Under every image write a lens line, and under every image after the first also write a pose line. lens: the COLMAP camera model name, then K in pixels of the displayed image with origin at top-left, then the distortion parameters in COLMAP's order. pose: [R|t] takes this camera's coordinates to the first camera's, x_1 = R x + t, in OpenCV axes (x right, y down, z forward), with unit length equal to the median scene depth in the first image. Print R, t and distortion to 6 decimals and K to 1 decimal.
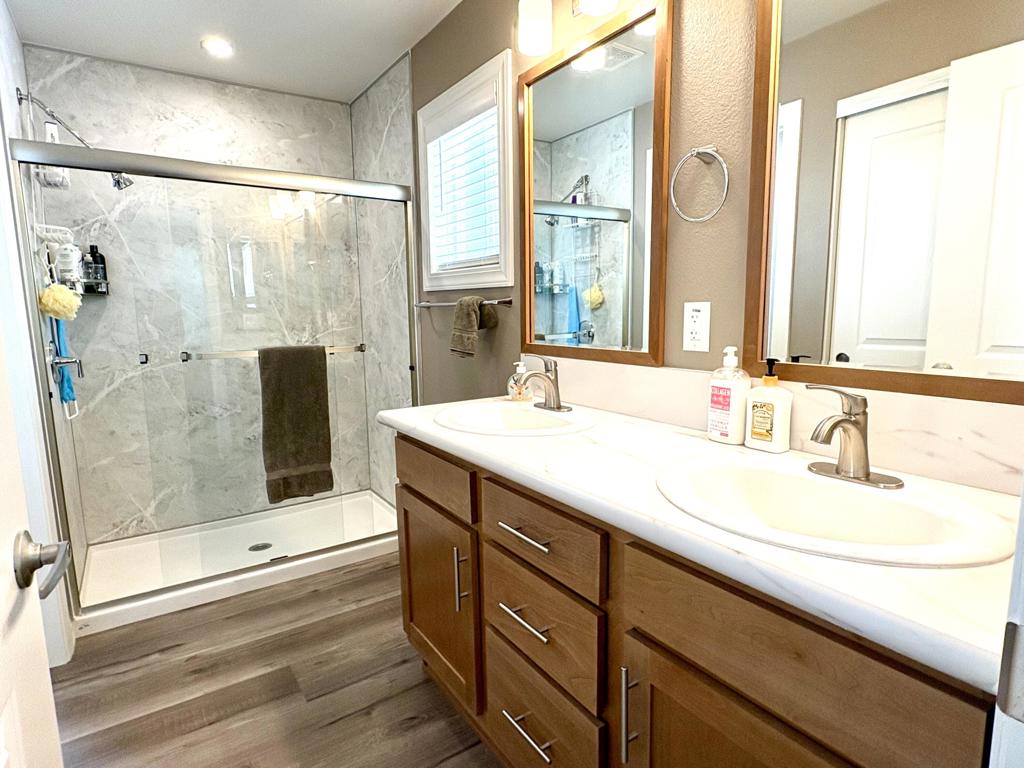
lens RADIAL K [[558.8, 0, 511.3], [0, 558.8, 387.6], [0, 0, 1]] dist [-0.001987, 0.000492]
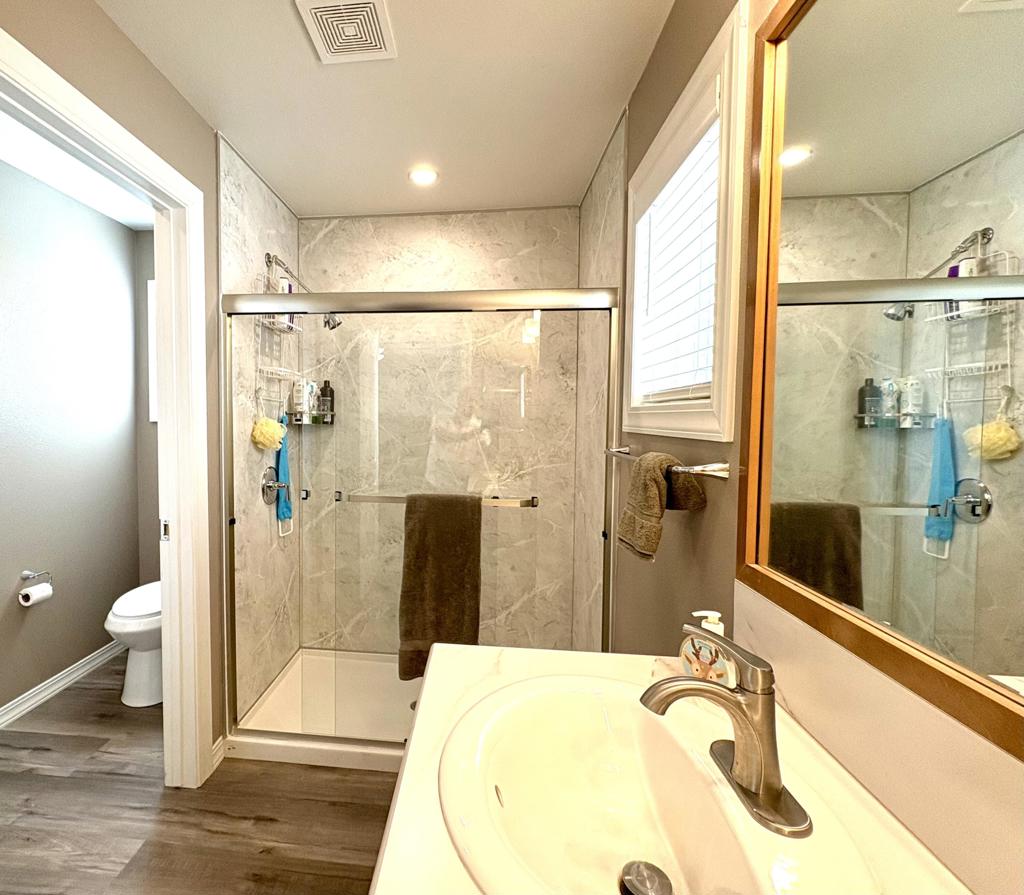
lens RADIAL K [[513.6, 0, 425.7], [0, 513.6, 441.5], [0, 0, 1]] dist [-0.002232, 0.000296]
pose [[0.754101, 0.049403, -0.654897, 0.072292], [-0.111816, 0.992266, -0.053901, -0.090395], [0.647169, 0.113875, 0.753793, 0.330796]]
